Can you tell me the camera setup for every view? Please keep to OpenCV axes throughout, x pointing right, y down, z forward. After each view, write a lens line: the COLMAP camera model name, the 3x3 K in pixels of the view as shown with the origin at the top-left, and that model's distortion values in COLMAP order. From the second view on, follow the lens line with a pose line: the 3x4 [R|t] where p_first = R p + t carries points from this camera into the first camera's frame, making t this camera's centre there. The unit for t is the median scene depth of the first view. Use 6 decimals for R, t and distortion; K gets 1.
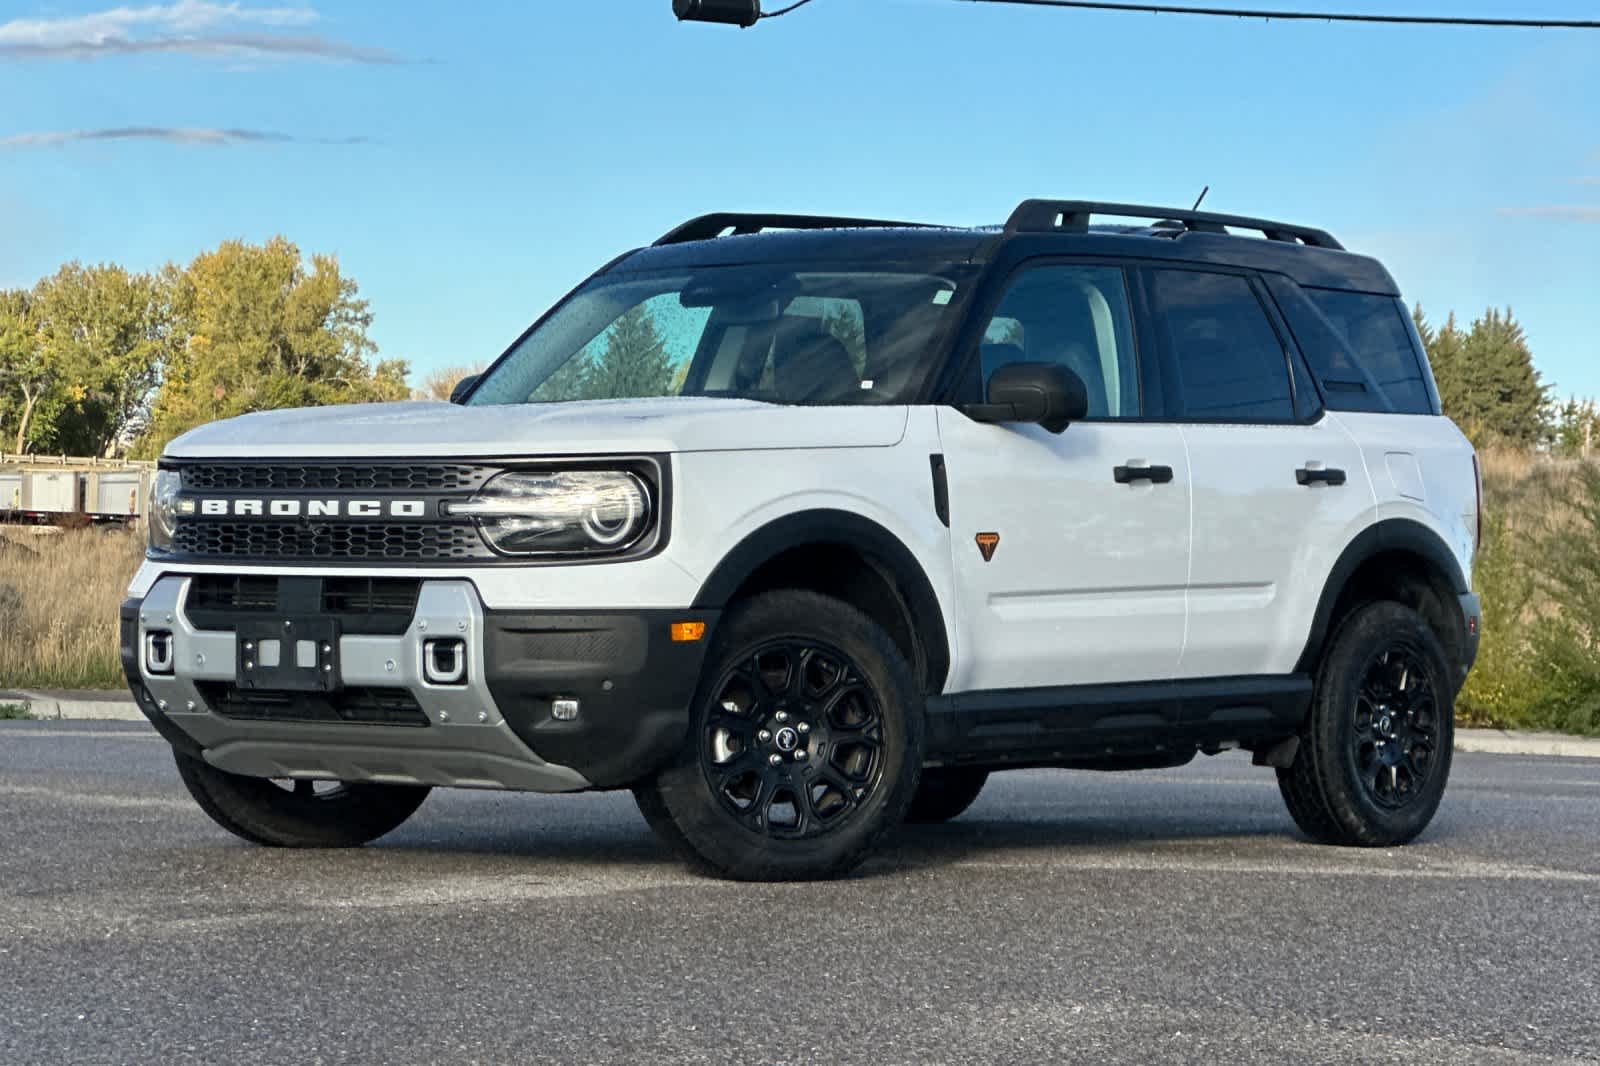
lens RADIAL K [[6545.8, 0, 800.0], [0, 6545.8, 533.0], [0, 0, 1]] dist [0.106783, 5.811569]
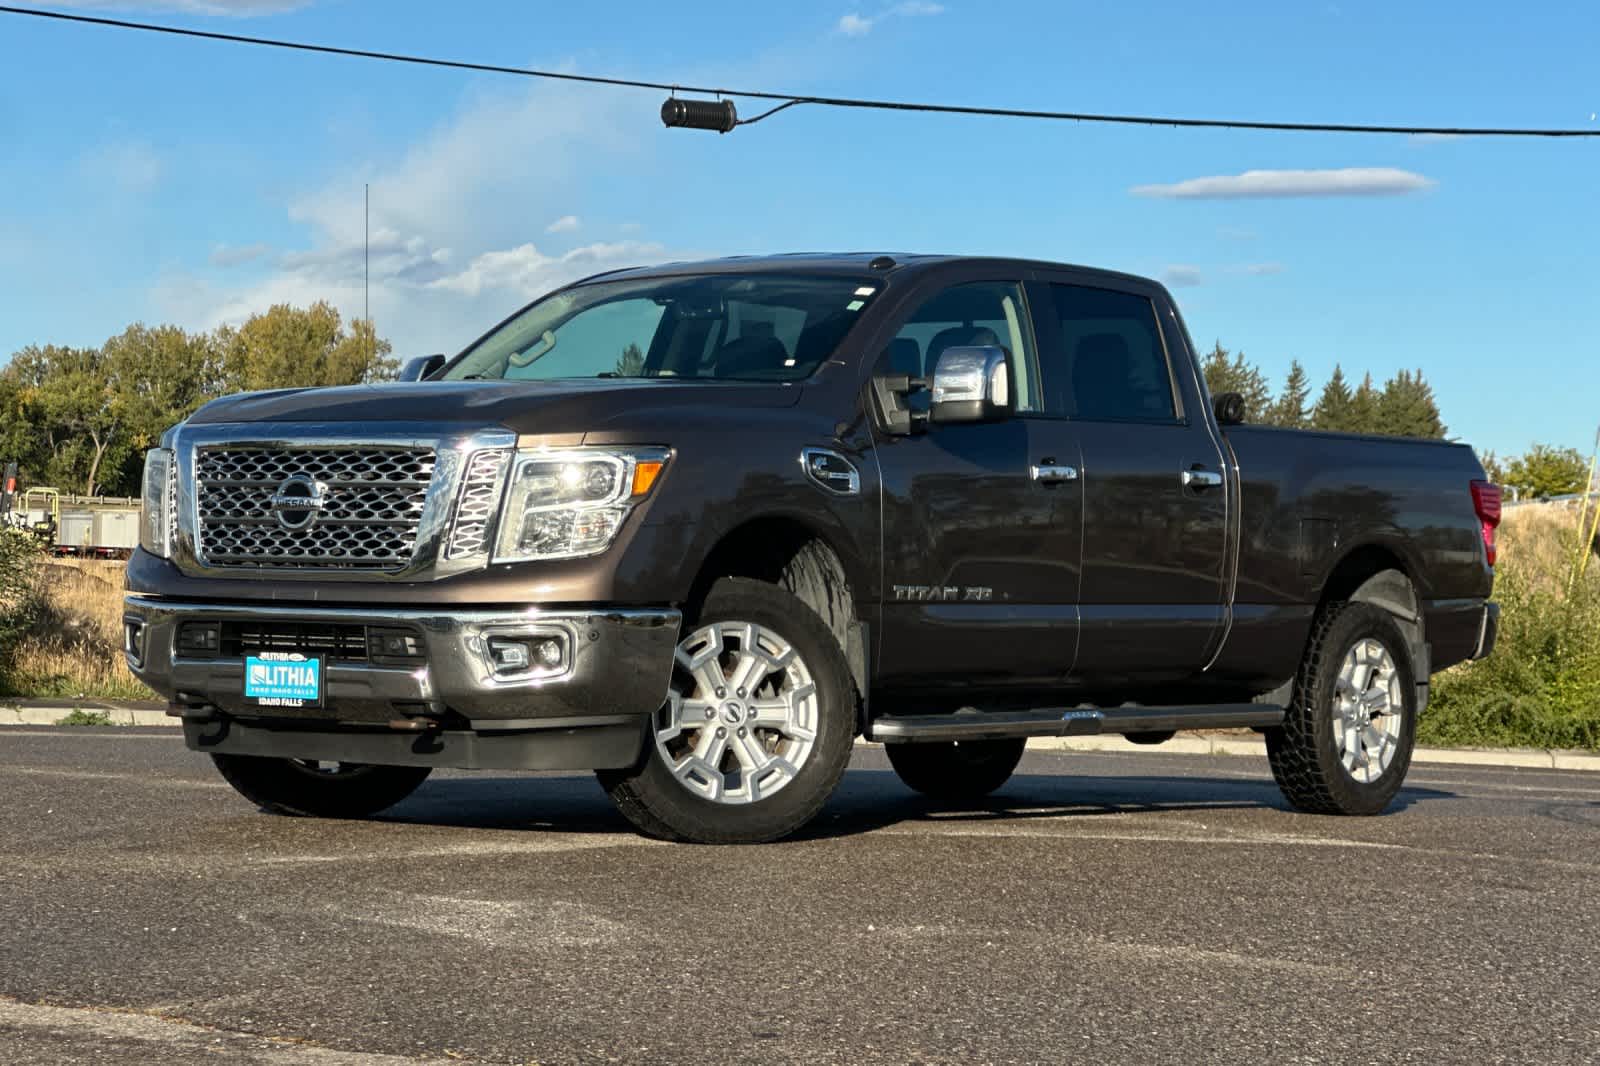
lens RADIAL K [[6545.8, 0, 800.0], [0, 6545.8, 533.0], [0, 0, 1]] dist [0.106783, 5.811569]
pose [[0.999976, 0.003048, -0.006218, 0.017609], [-0.003080, 0.999982, -0.005139, -0.000550], [0.006202, 0.005158, 0.999967, -0.224958]]
